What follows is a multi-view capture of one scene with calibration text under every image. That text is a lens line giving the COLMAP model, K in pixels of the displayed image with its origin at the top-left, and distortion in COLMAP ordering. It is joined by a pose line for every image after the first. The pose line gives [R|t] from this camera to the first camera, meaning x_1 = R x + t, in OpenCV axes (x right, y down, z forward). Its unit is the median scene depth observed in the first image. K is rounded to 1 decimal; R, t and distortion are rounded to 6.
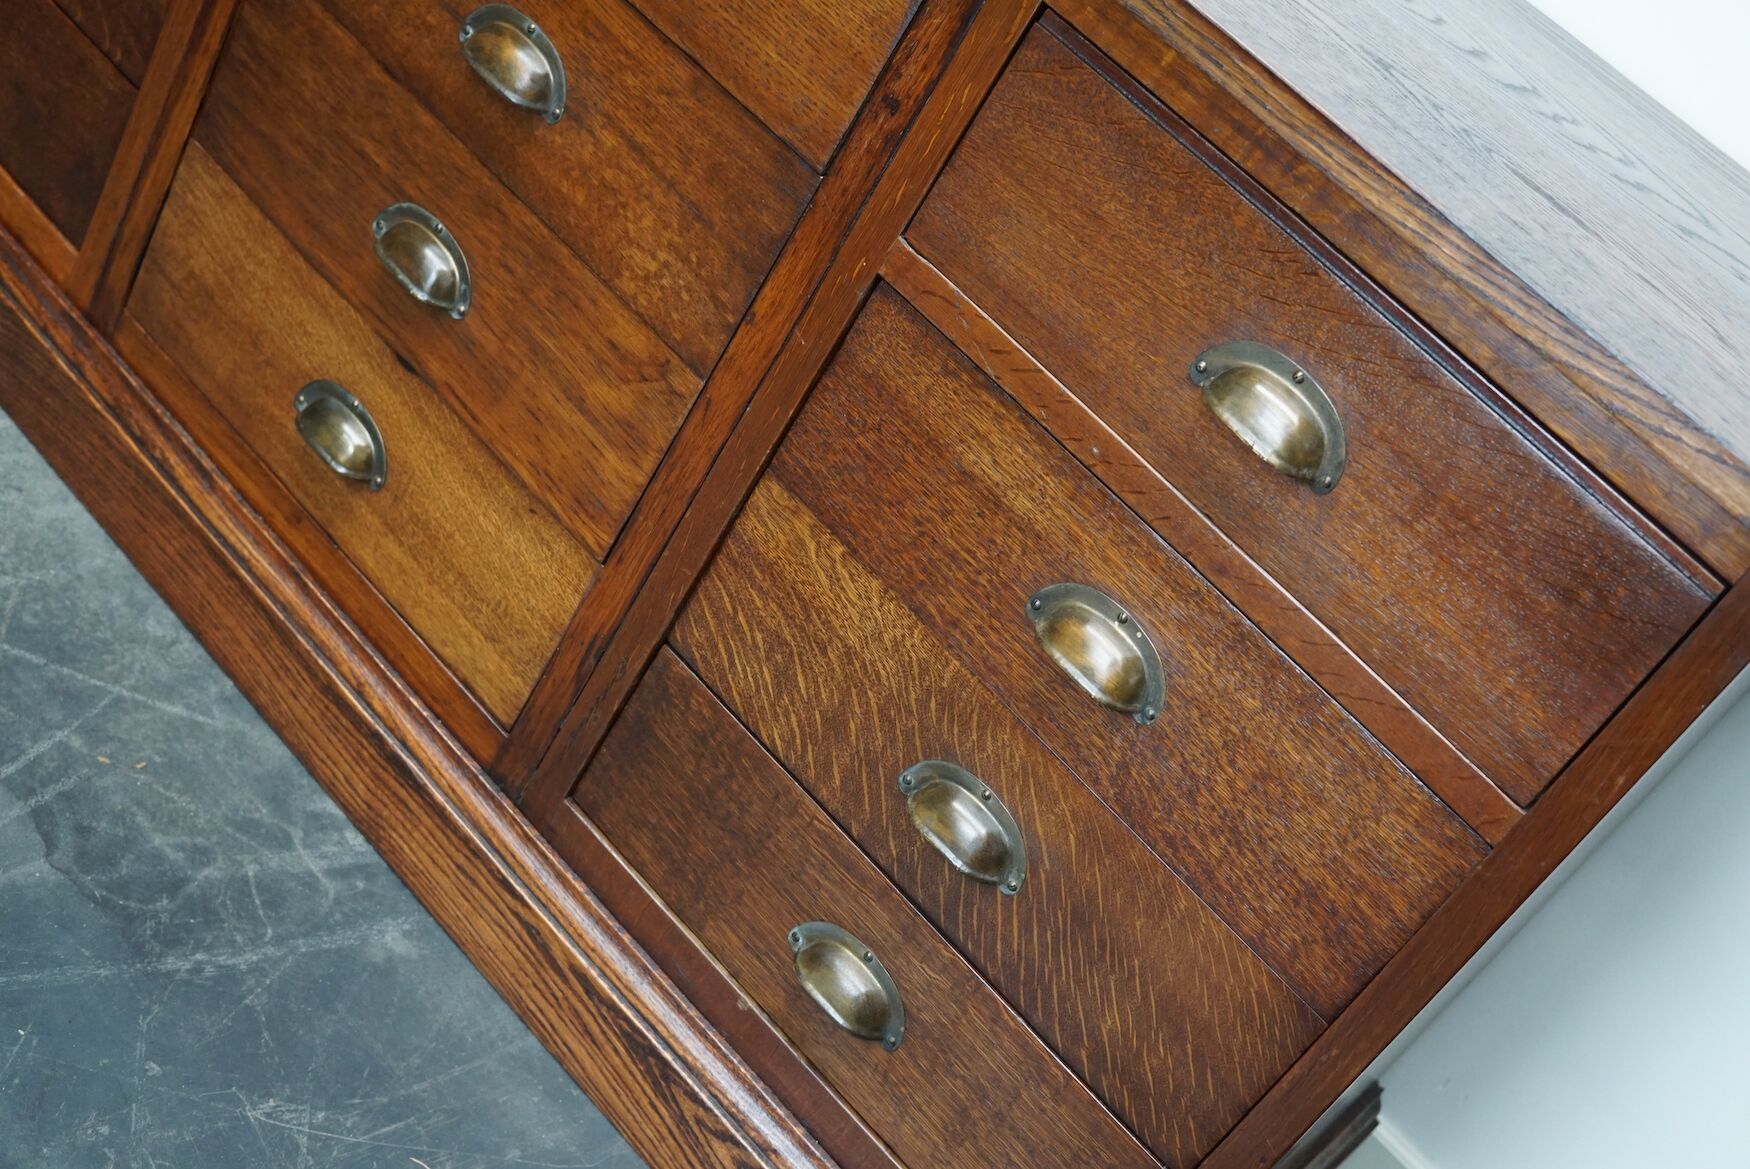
lens RADIAL K [[2280.2, 0, 869.6], [0, 2280.2, 573.0], [0, 0, 1]] dist [-0.096301, 0.000000]
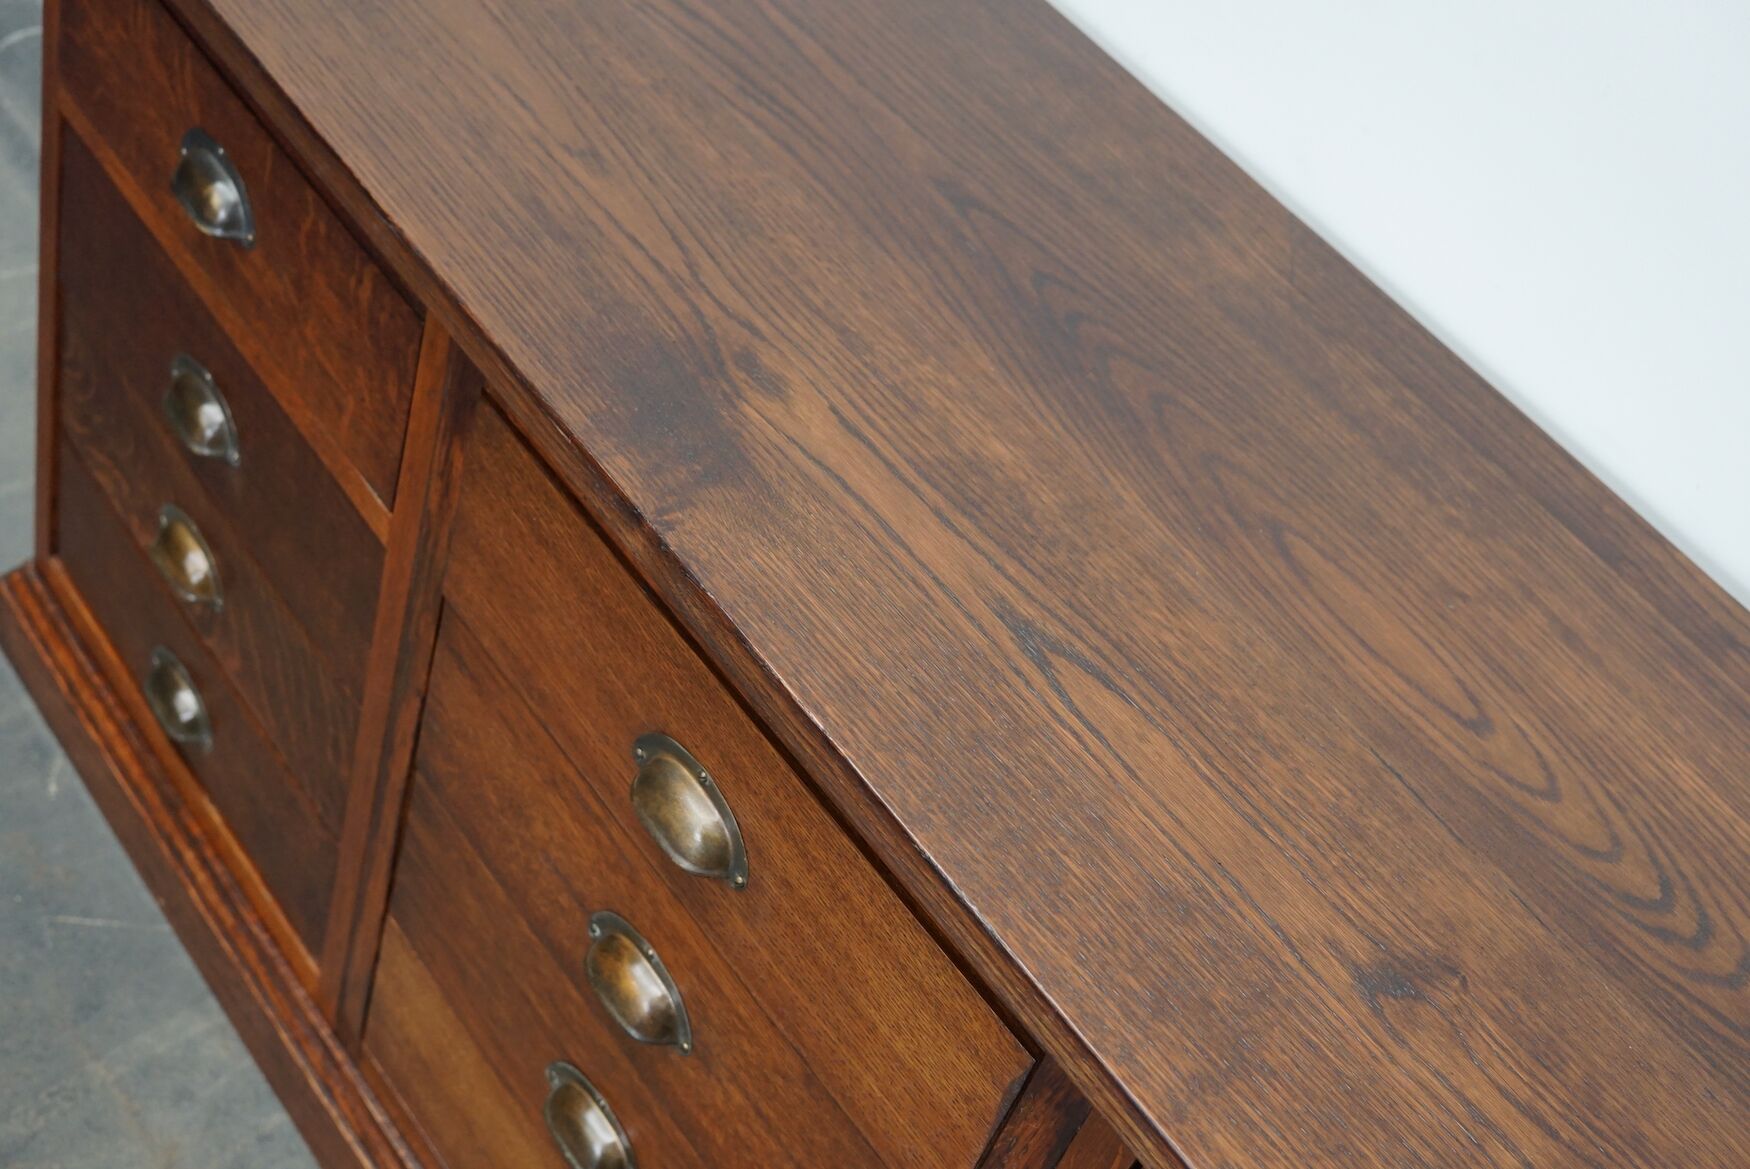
lens RADIAL K [[2280.2, 0, 863.0], [0, 2280.2, 578.8], [0, 0, 1]] dist [-0.096301, 0.000000]
pose [[0.956326, -0.040224, -0.289523, 0.179039], [0.063795, 0.995331, 0.072438, -0.418141], [0.285257, -0.087744, 0.954426, 0.184709]]
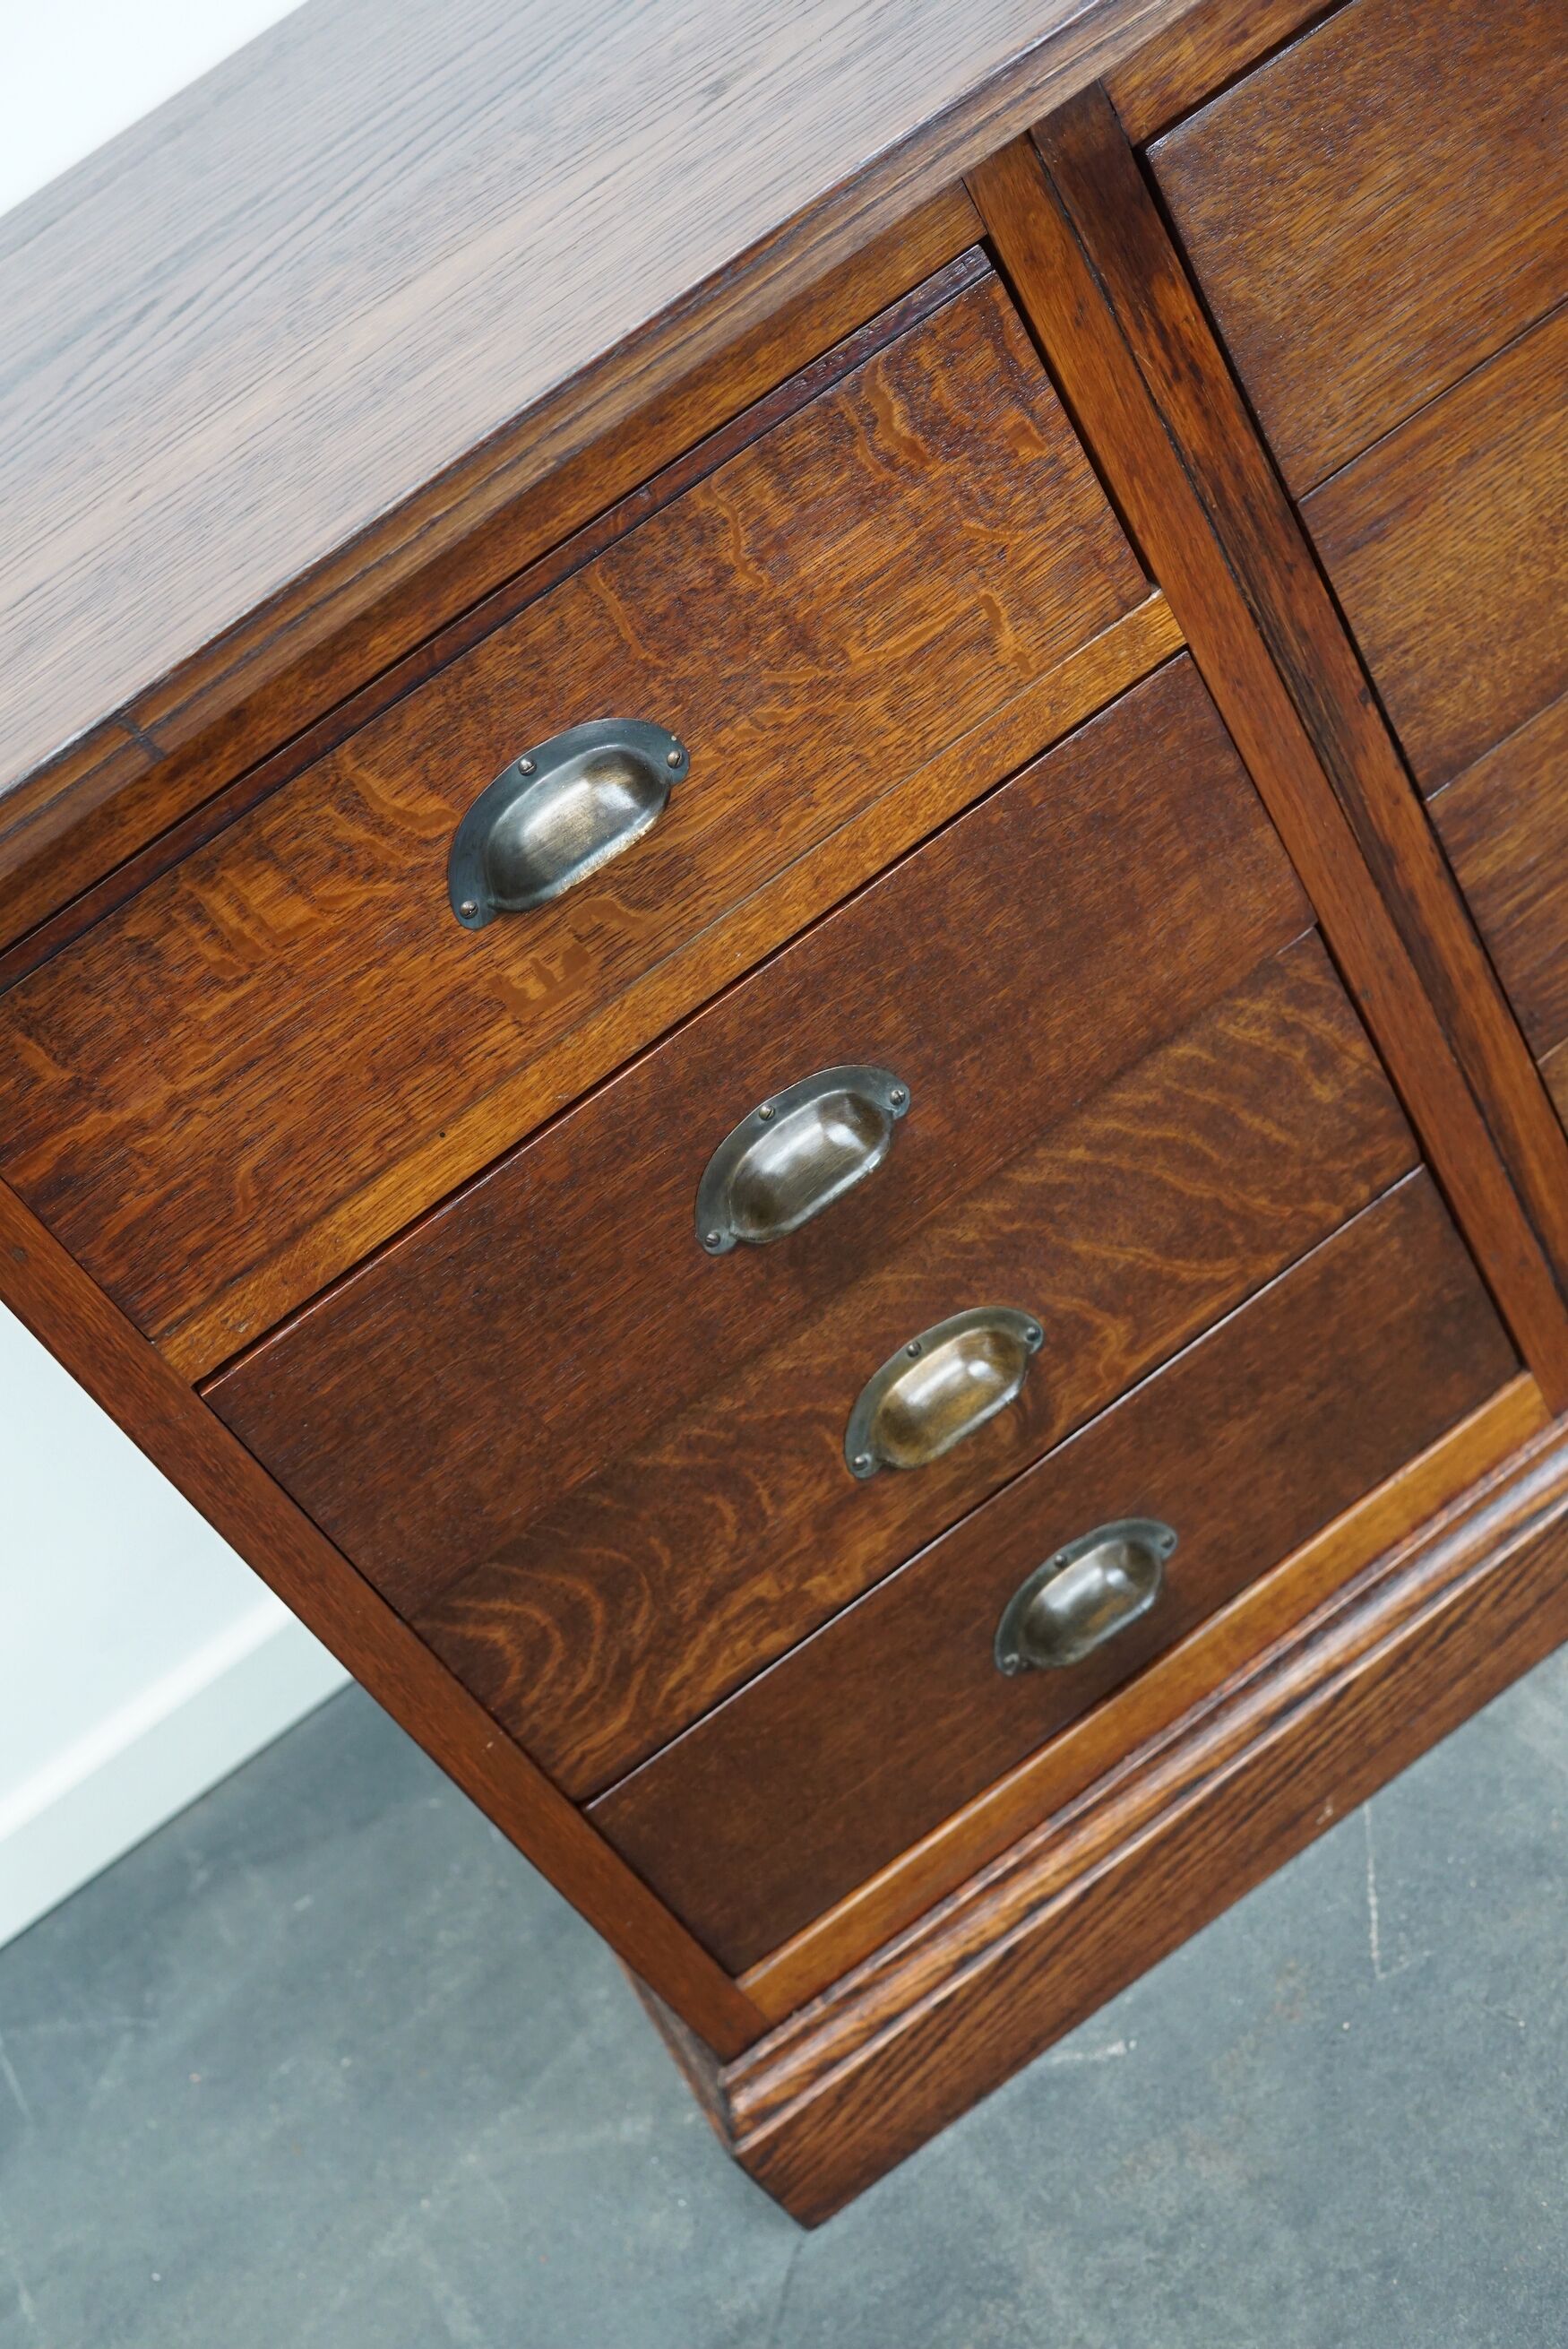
lens RADIAL K [[3060.3, 0, 784.3], [0, 3060.3, 1159.3], [0, 0, 1]] dist [-0.096301, 0.000000]
pose [[0.091788, -0.970519, 0.222861, -0.571945], [0.928462, 0.164303, 0.333112, -0.707108], [-0.359908, 0.176342, 0.916171, 0.345616]]
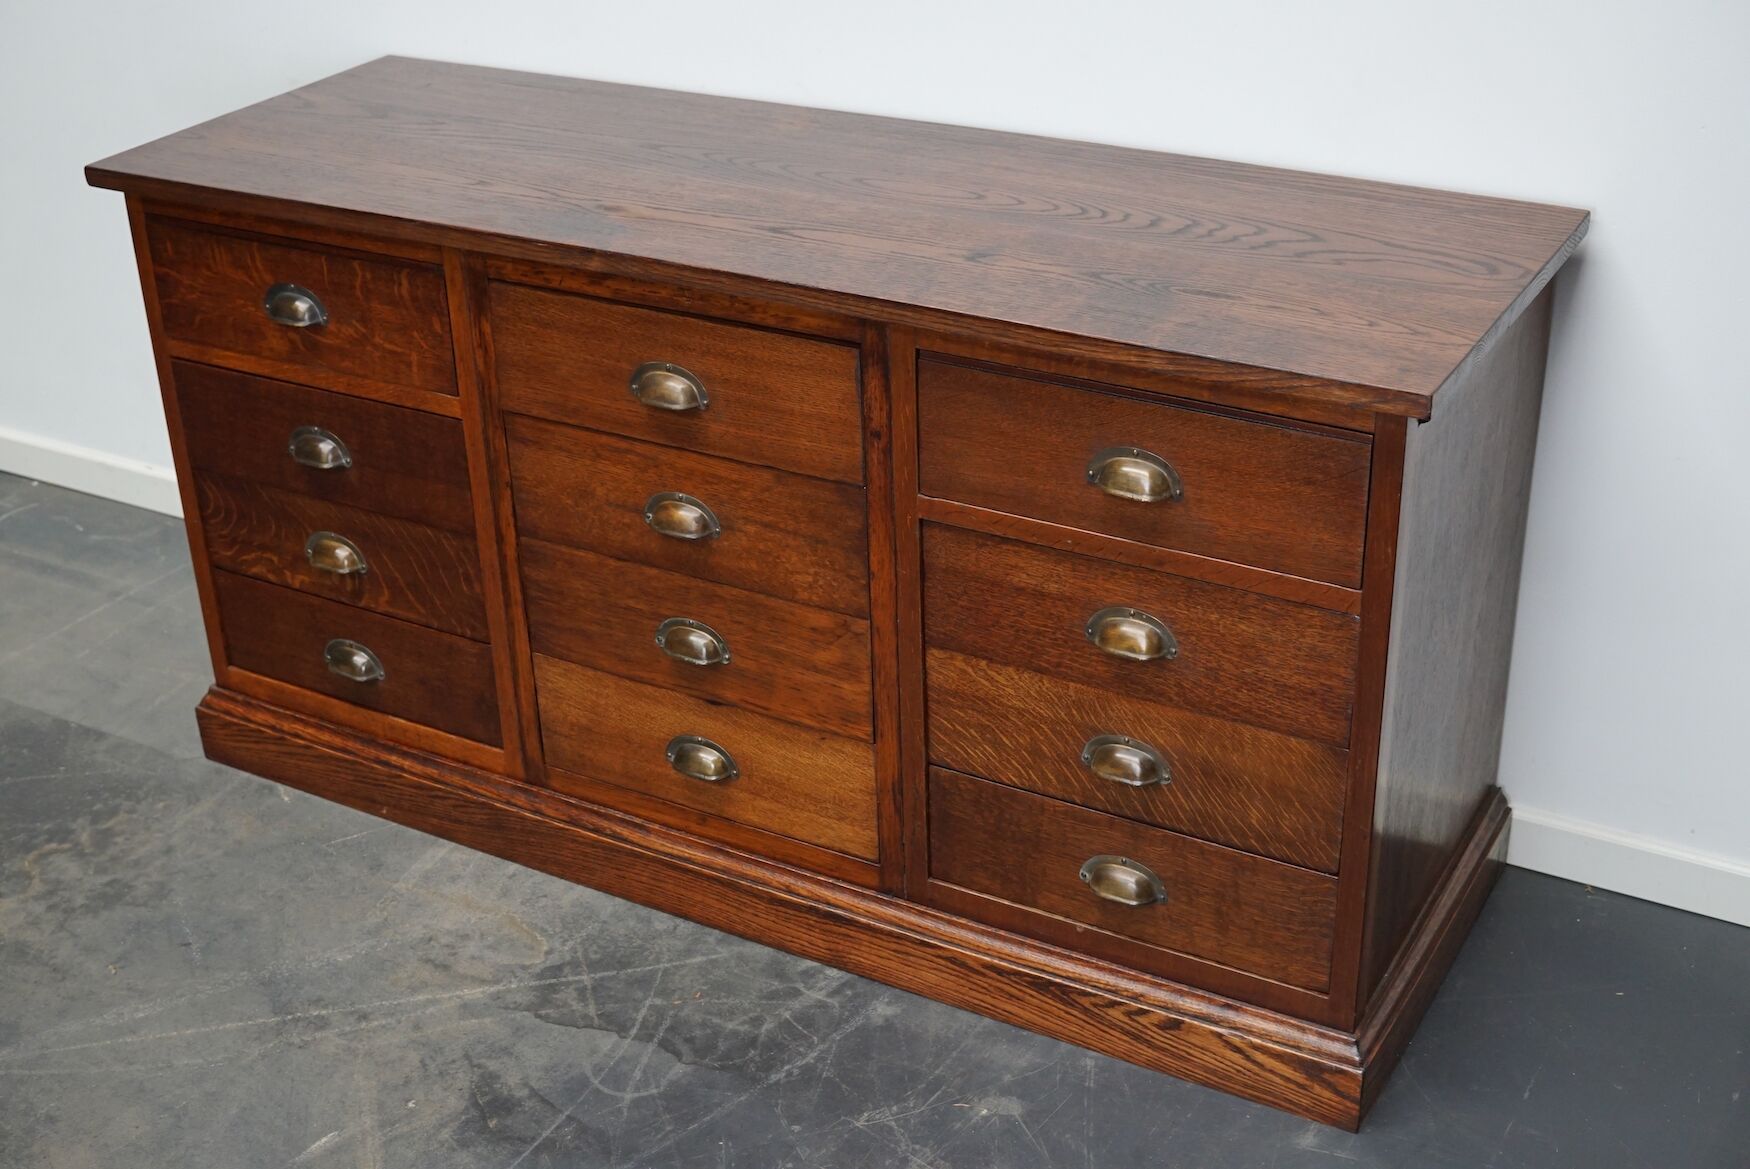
lens RADIAL K [[2280.2, 0, 842.3], [0, 2280.2, 583.1], [0, 0, 1]] dist [-0.096301, 0.000000]
pose [[0.851013, -0.516168, -0.096683, 0.085875], [0.505545, 0.855075, -0.115198, 0.075641], [0.142132, 0.049157, 0.988626, -0.668600]]
